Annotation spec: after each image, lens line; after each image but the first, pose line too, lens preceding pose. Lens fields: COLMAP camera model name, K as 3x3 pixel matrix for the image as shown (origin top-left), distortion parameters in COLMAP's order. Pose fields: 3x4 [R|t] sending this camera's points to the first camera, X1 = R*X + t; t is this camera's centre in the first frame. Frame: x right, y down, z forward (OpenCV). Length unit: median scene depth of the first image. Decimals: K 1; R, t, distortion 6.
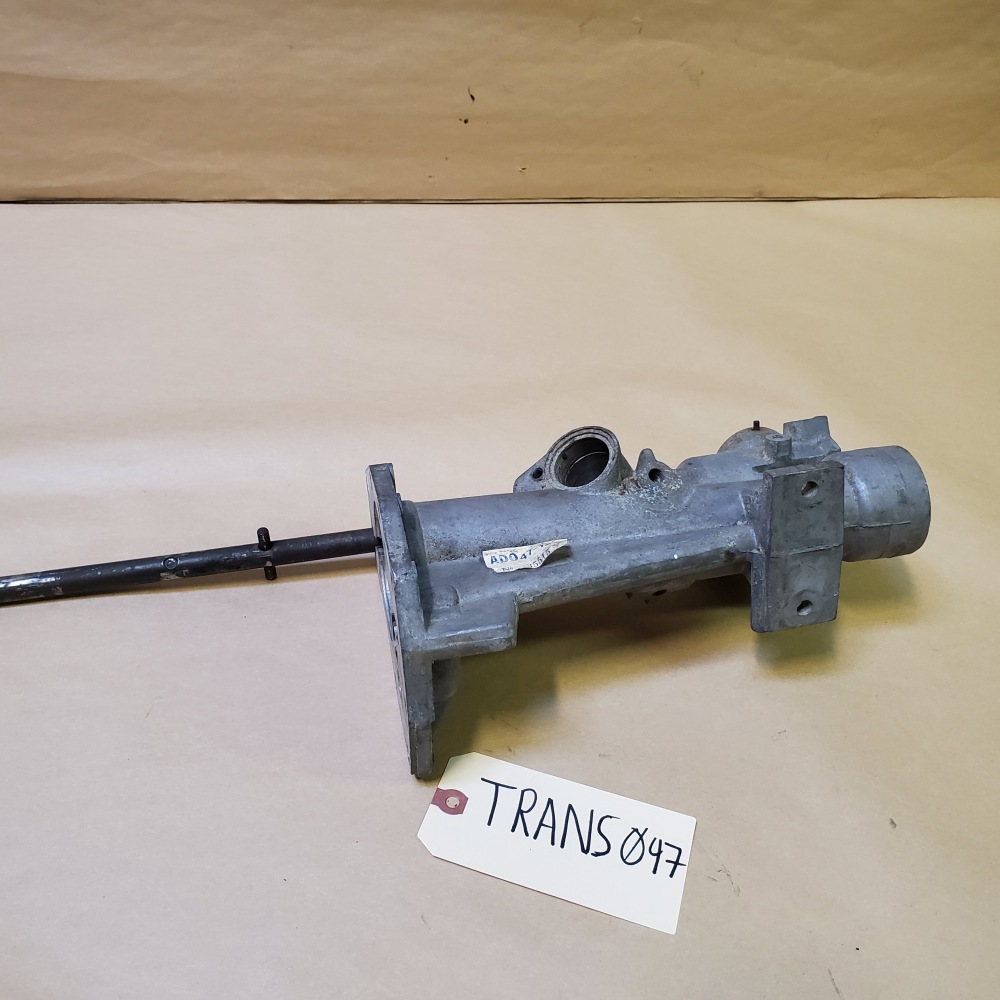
lens RADIAL K [[1063.5, 0, 498.2], [0, 1063.5, 474.4], [0, 0, 1]] dist [0.271552, -0.848033]
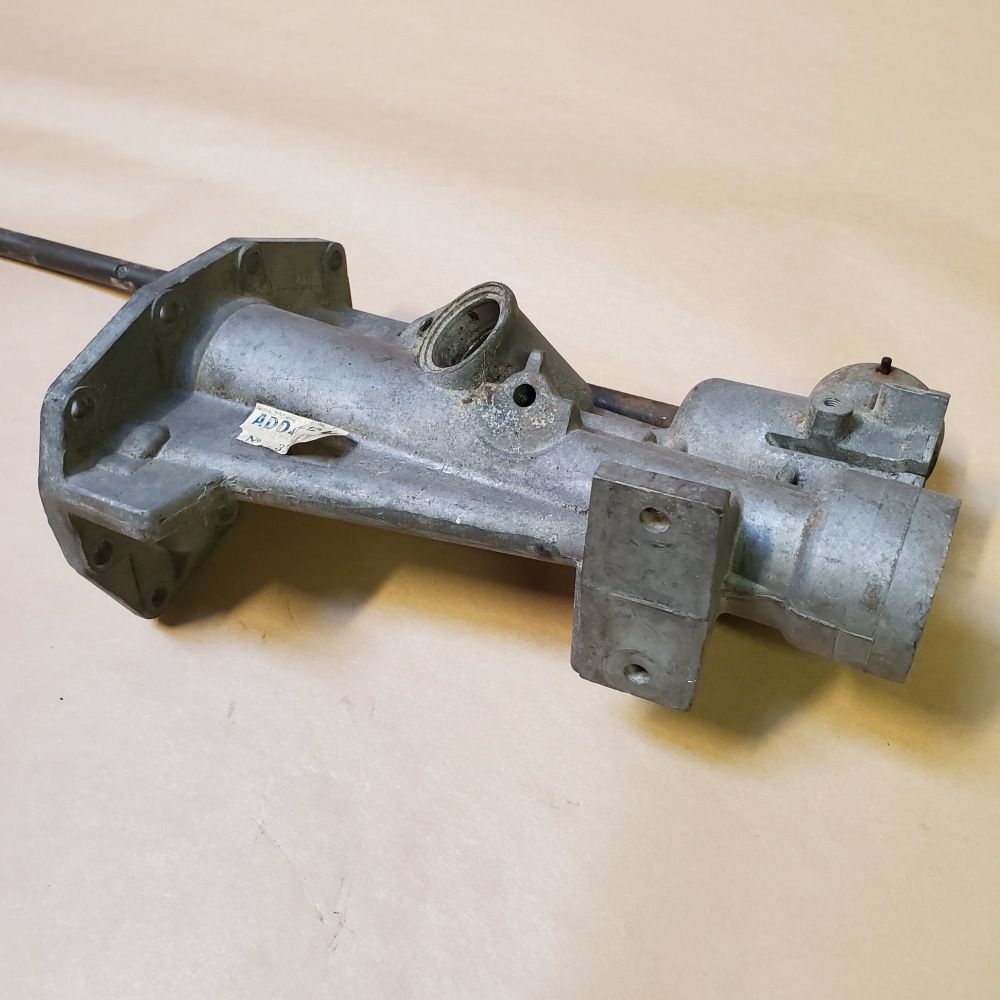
lens RADIAL K [[1063.5, 0, 498.2], [0, 1063.5, 474.4], [0, 0, 1]] dist [0.271552, -0.848033]
pose [[0.773180, 0.421458, -0.473884, 0.485136], [-0.254615, 0.890656, 0.376700, -0.206235], [0.580831, -0.170599, 0.795947, 0.479624]]
